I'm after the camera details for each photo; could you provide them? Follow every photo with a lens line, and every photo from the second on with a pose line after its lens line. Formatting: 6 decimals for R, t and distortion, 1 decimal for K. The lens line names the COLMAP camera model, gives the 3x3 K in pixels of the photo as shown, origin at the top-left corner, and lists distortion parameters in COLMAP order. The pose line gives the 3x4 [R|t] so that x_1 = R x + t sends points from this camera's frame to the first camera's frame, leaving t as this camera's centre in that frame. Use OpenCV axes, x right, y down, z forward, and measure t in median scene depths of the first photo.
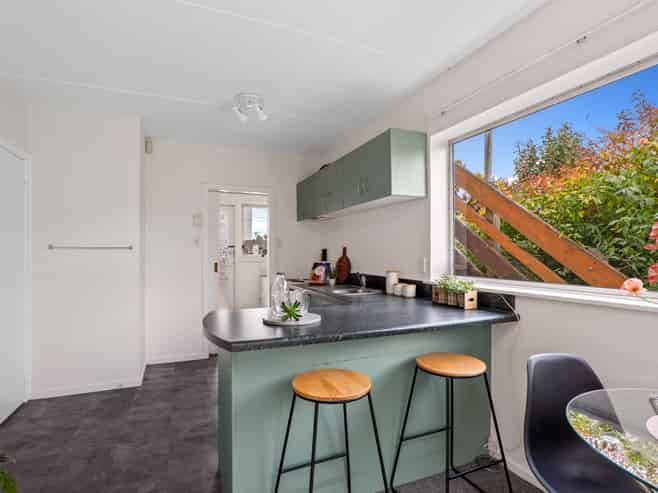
lens RADIAL K [[351.9, 0, 327.9], [0, 351.9, 252.9], [0, 0, 1]] dist [-0.022019, -0.000095]
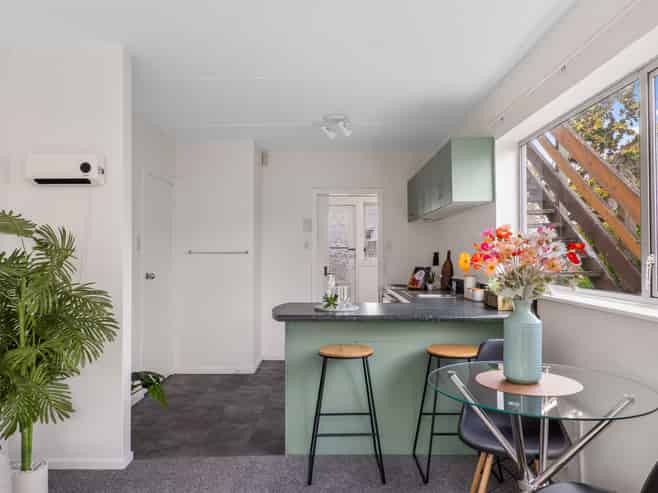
lens RADIAL K [[494.8, 0, 329.0], [0, 494.8, 246.5], [0, 0, 1]] dist [-0.002926, 0.001228]
pose [[0.915793, -0.008899, -0.401552, 0.371876], [0.002040, 0.999845, -0.017506, -0.005611], [0.401645, 0.015213, 0.915669, -0.423674]]
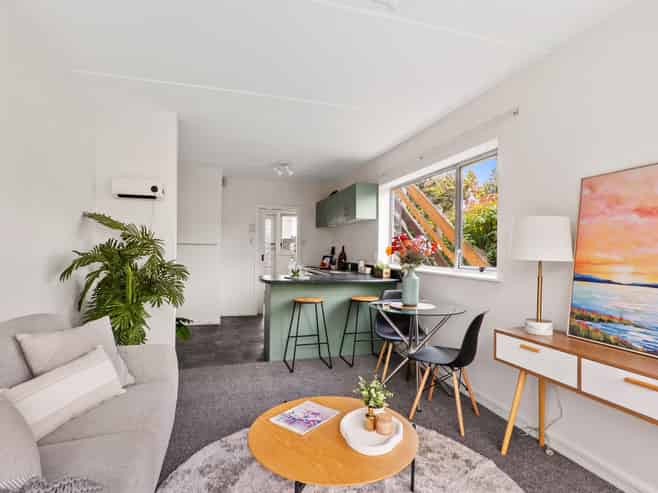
lens RADIAL K [[358.7, 0, 330.2], [0, 358.7, 253.1], [0, 0, 1]] dist [0.001552, 0.000120]
pose [[0.993372, 0.016589, -0.113740, 0.226682], [-0.015707, 0.999839, 0.008644, 0.003782], [0.113865, -0.006800, 0.993473, -0.780569]]
